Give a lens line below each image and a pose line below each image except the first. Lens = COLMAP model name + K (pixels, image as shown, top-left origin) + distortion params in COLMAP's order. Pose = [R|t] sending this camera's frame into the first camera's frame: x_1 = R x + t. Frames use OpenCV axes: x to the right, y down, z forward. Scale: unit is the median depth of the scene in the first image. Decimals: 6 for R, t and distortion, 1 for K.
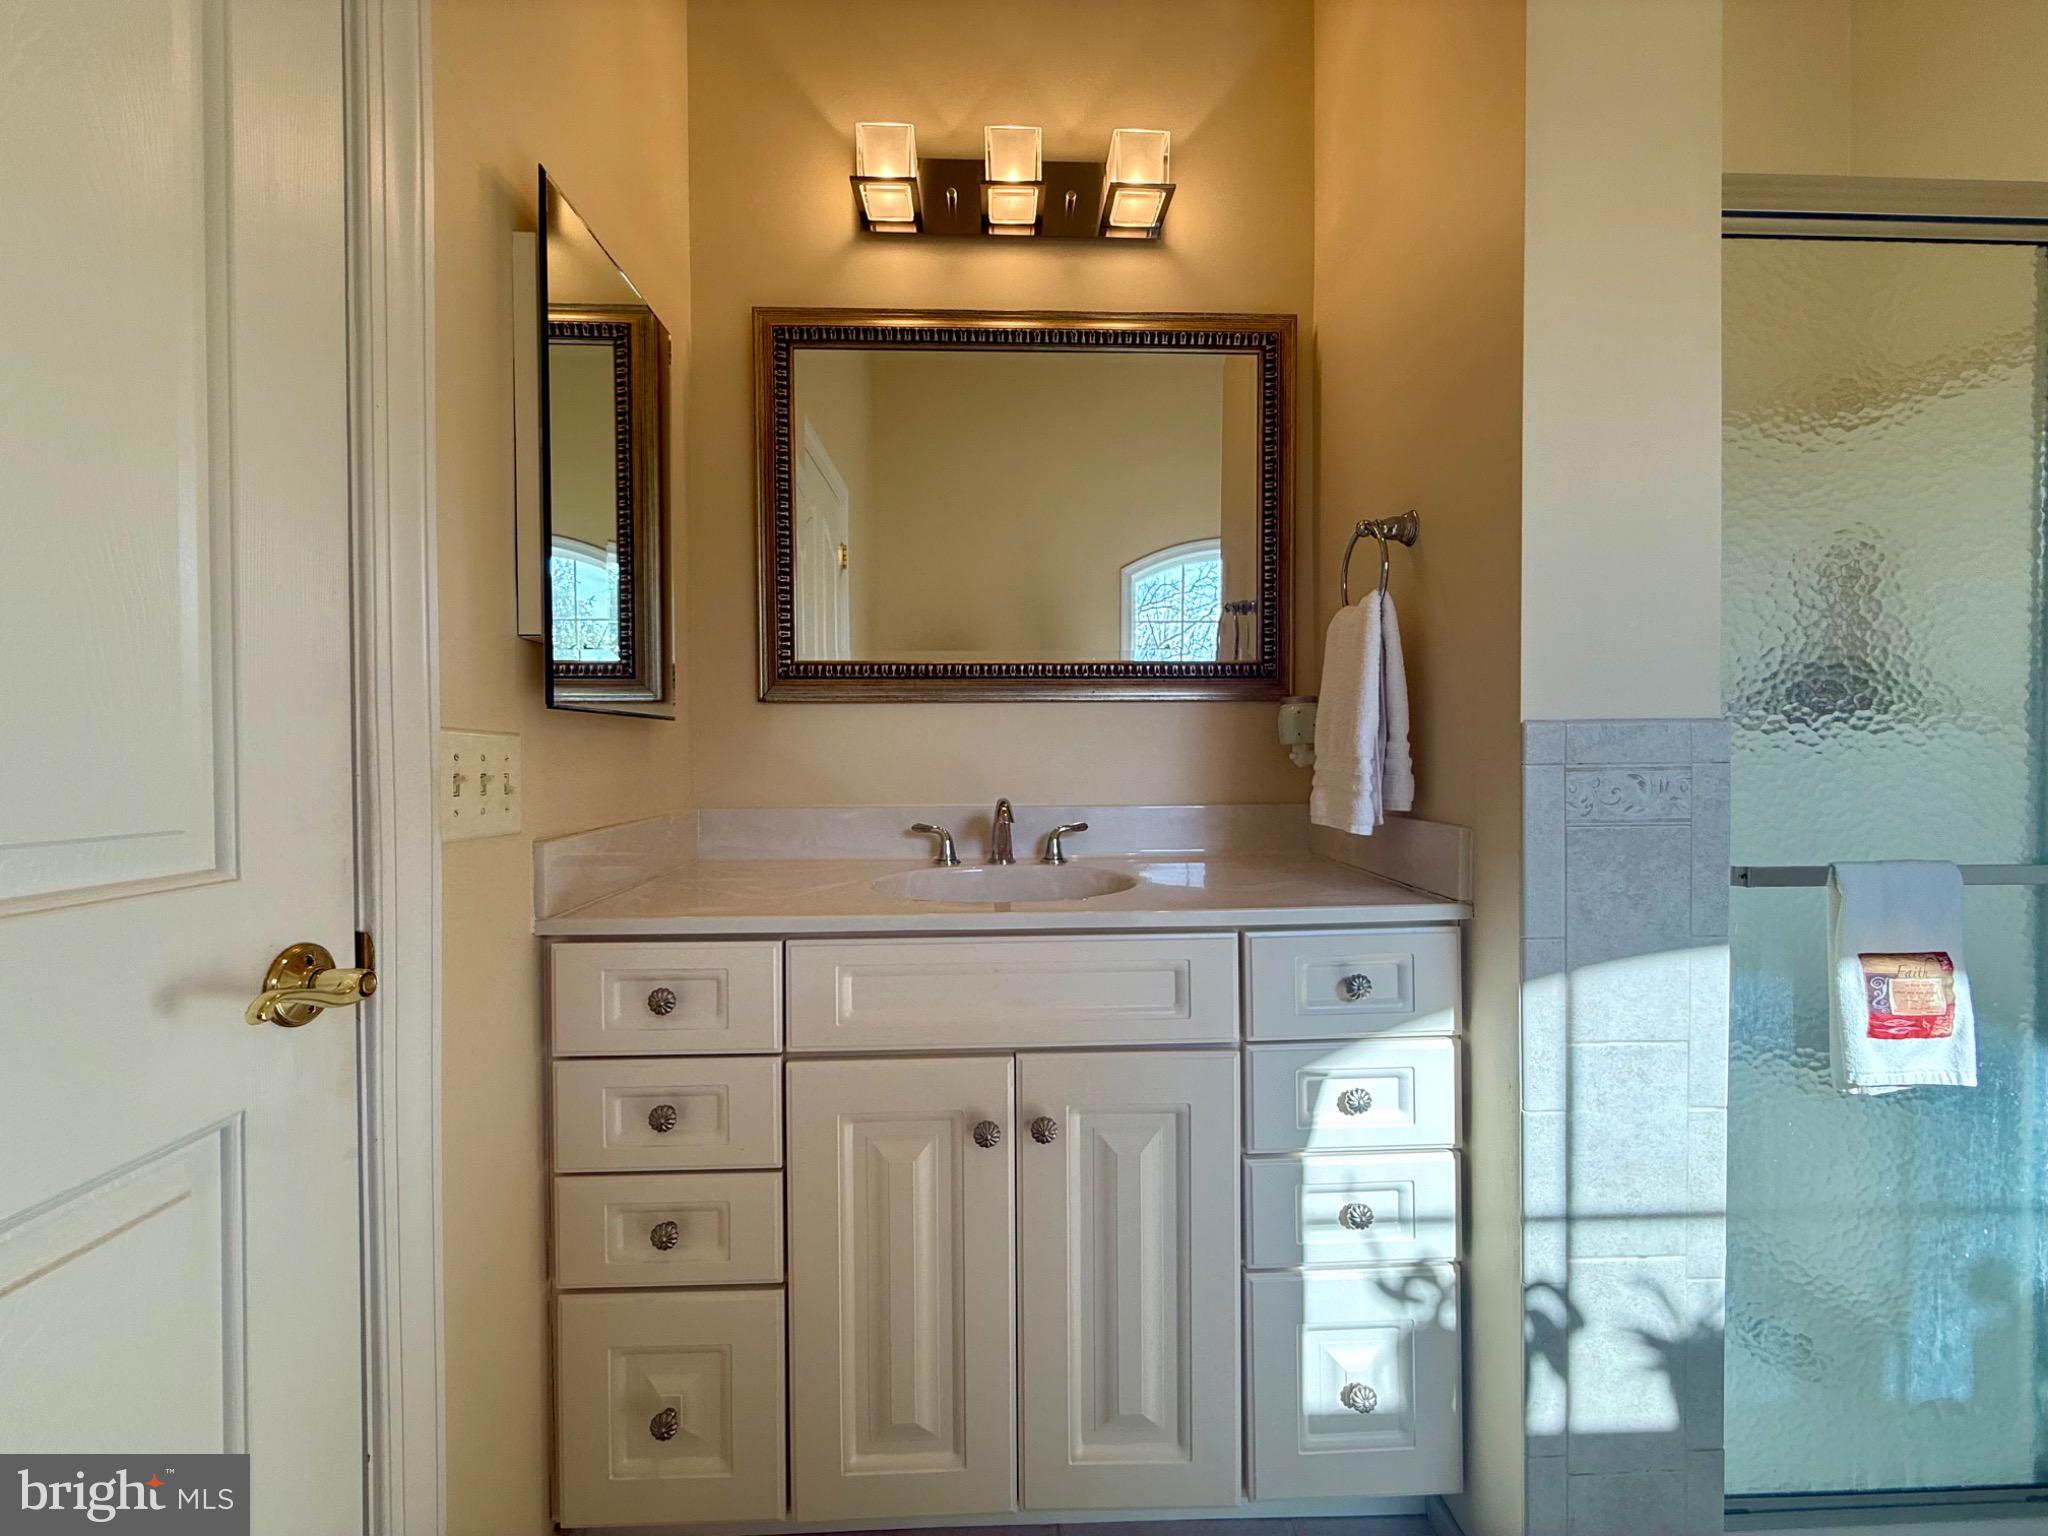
lens RADIAL K [[814.8, 0, 1020.7], [0, 814.8, 768.6], [0, 0, 1]] dist [0.000169, -0.000197]
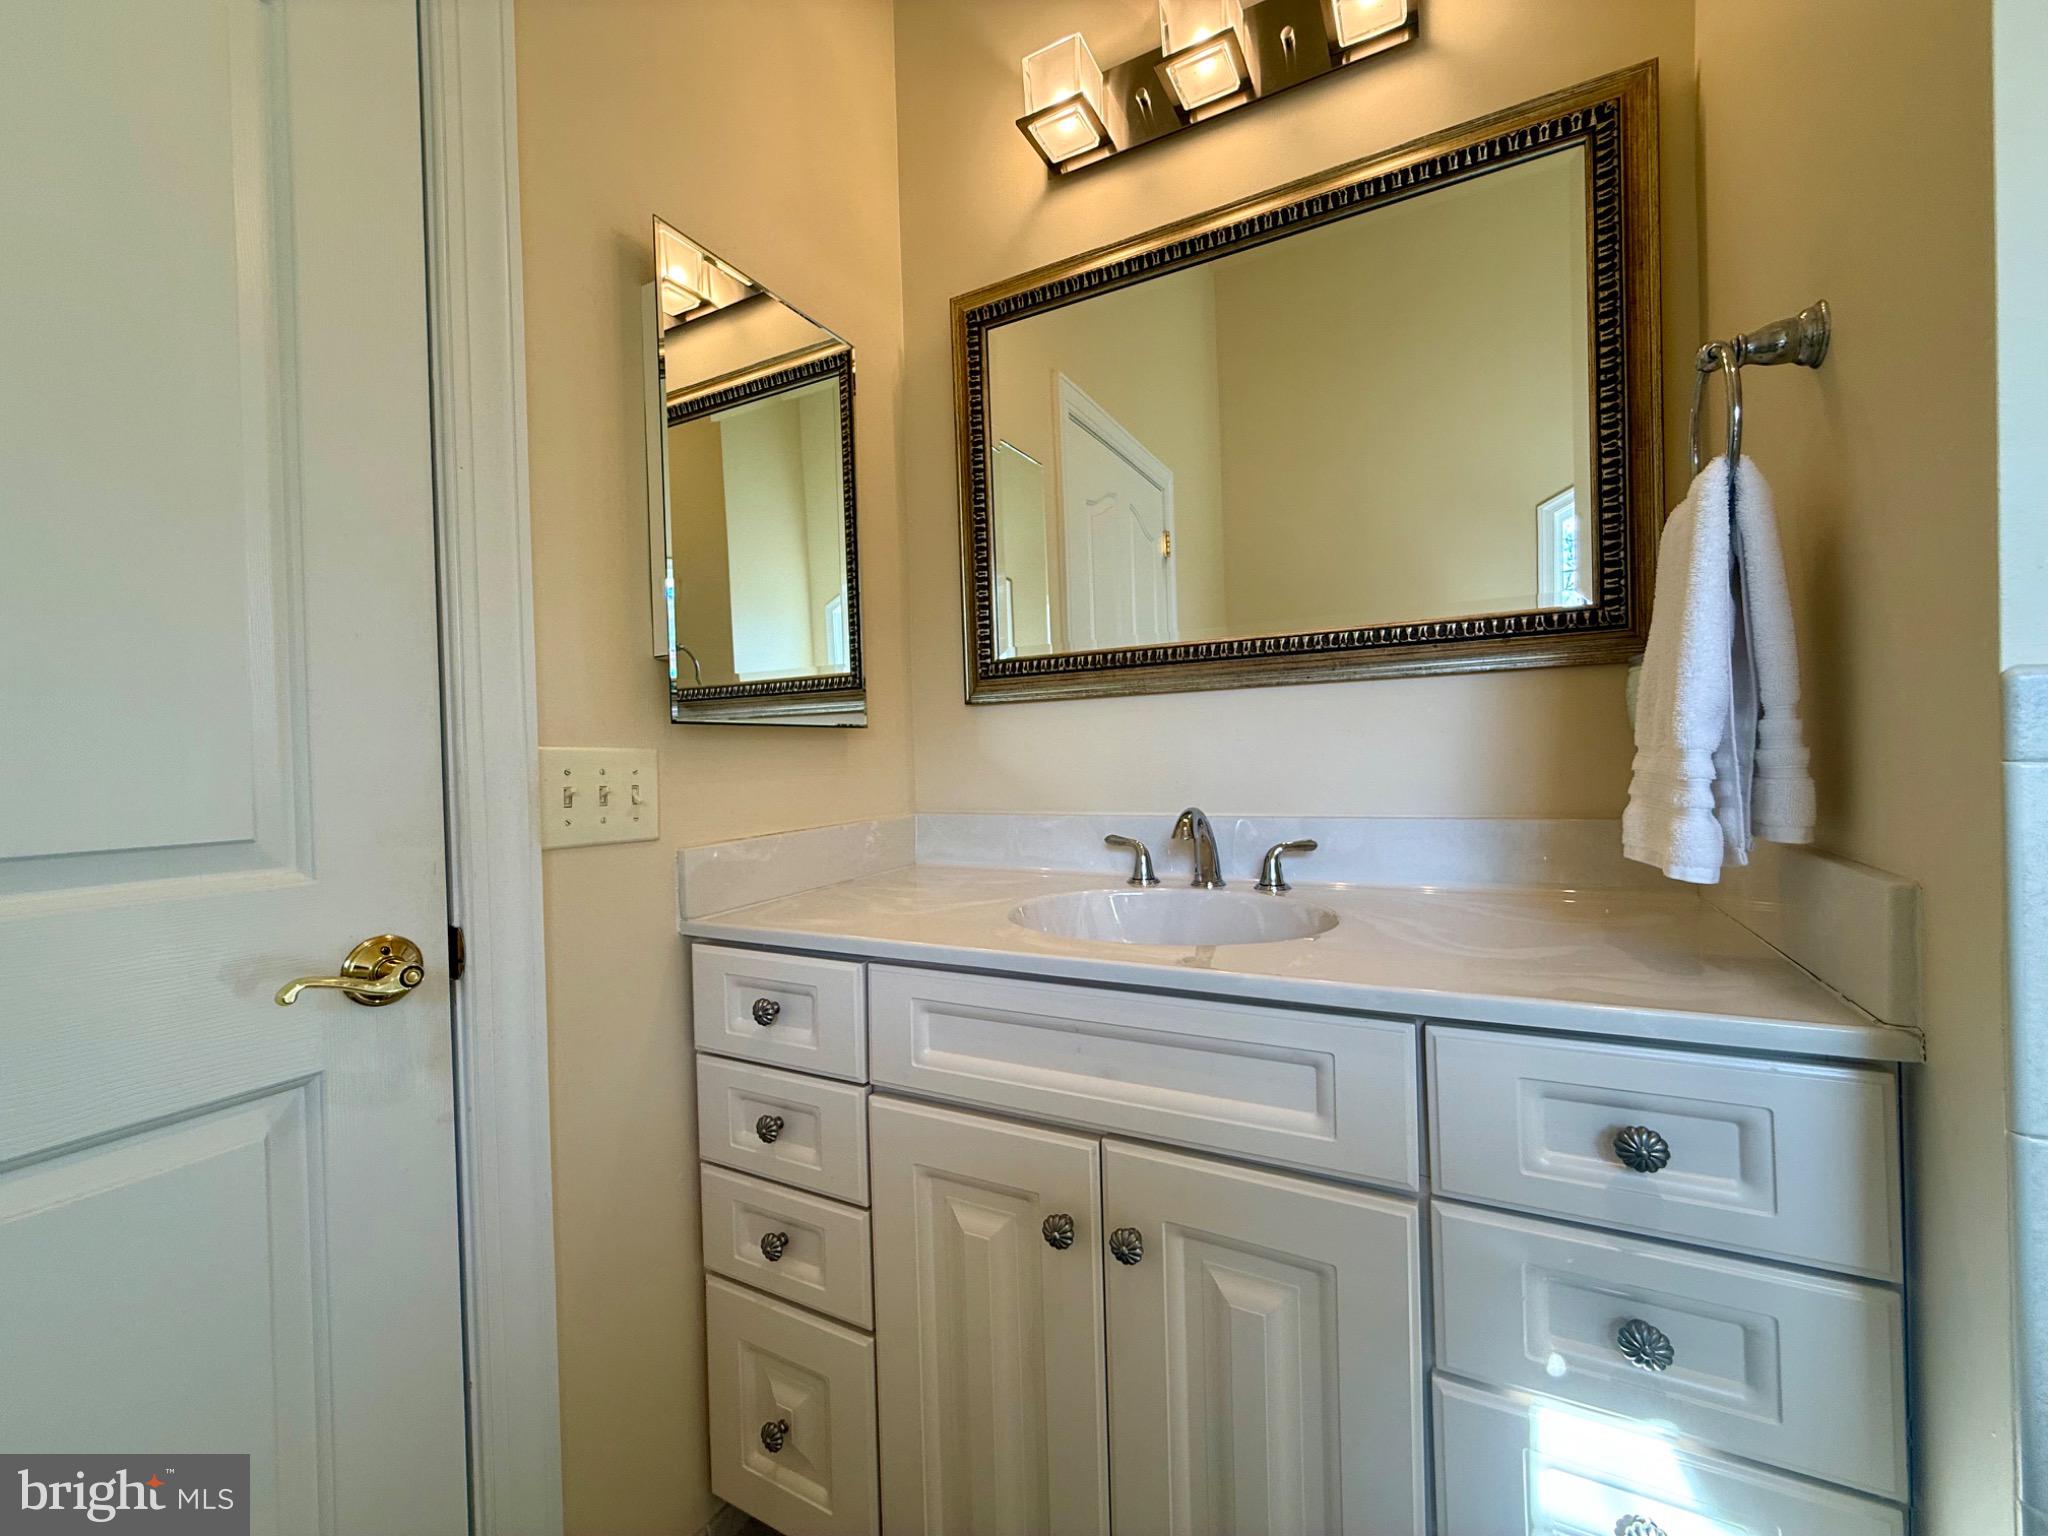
lens RADIAL K [[817.1, 0, 1024.0], [0, 817.1, 768.0], [0, 0, 1]] dist [-0.000005, -0.000765]
pose [[0.866034, -0.013376, -0.499806, 0.229708], [0.015672, 0.999877, 0.000395, -0.006118], [0.499740, -0.008175, 0.866137, 0.197050]]
